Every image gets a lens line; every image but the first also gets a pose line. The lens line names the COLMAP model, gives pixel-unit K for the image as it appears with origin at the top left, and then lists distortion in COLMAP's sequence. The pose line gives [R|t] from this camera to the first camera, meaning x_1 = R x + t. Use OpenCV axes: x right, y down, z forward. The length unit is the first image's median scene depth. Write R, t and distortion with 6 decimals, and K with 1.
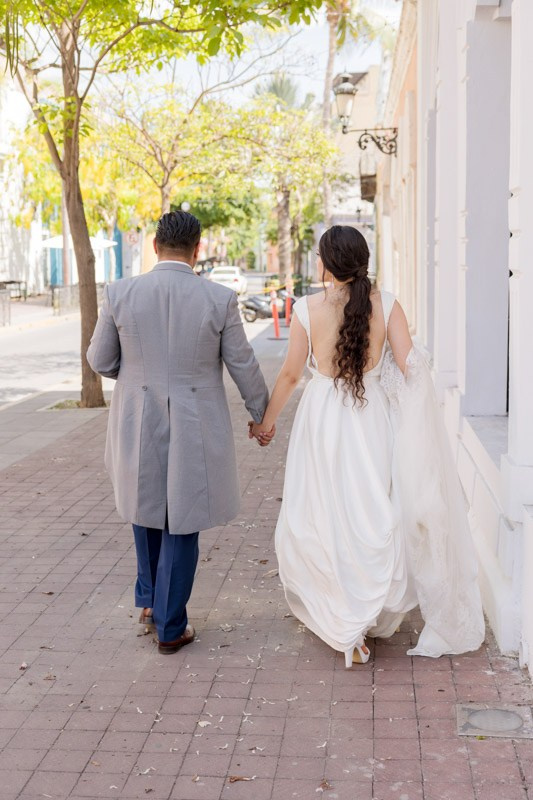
lens RADIAL K [[1034.2, 0, 266.5], [0, 1034.2, 400.0], [0, 0, 1]] dist [0.008602, 0.012431]
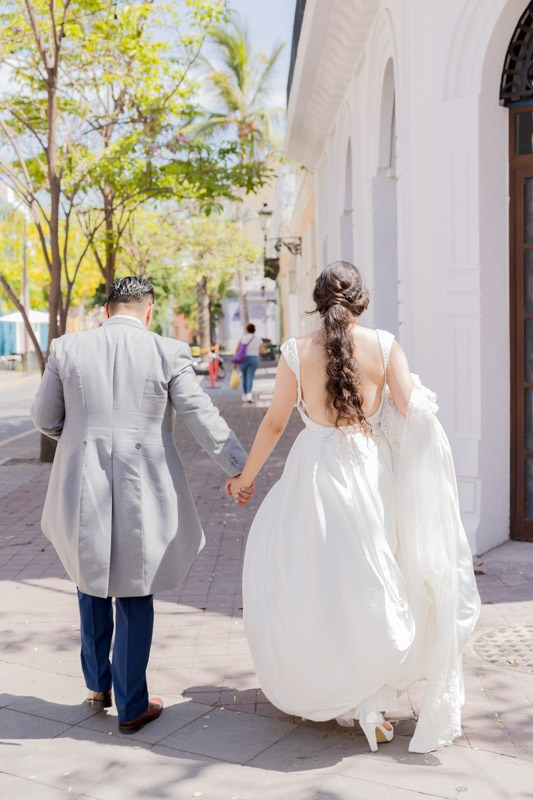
lens RADIAL K [[1034.2, 0, 266.5], [0, 1034.2, 400.0], [0, 0, 1]] dist [0.008602, 0.012431]
pose [[0.995039, -0.022764, 0.096849, -0.069059], [0.029427, 0.997256, -0.067930, 0.064359], [-0.095037, 0.070443, 0.992978, -0.427903]]
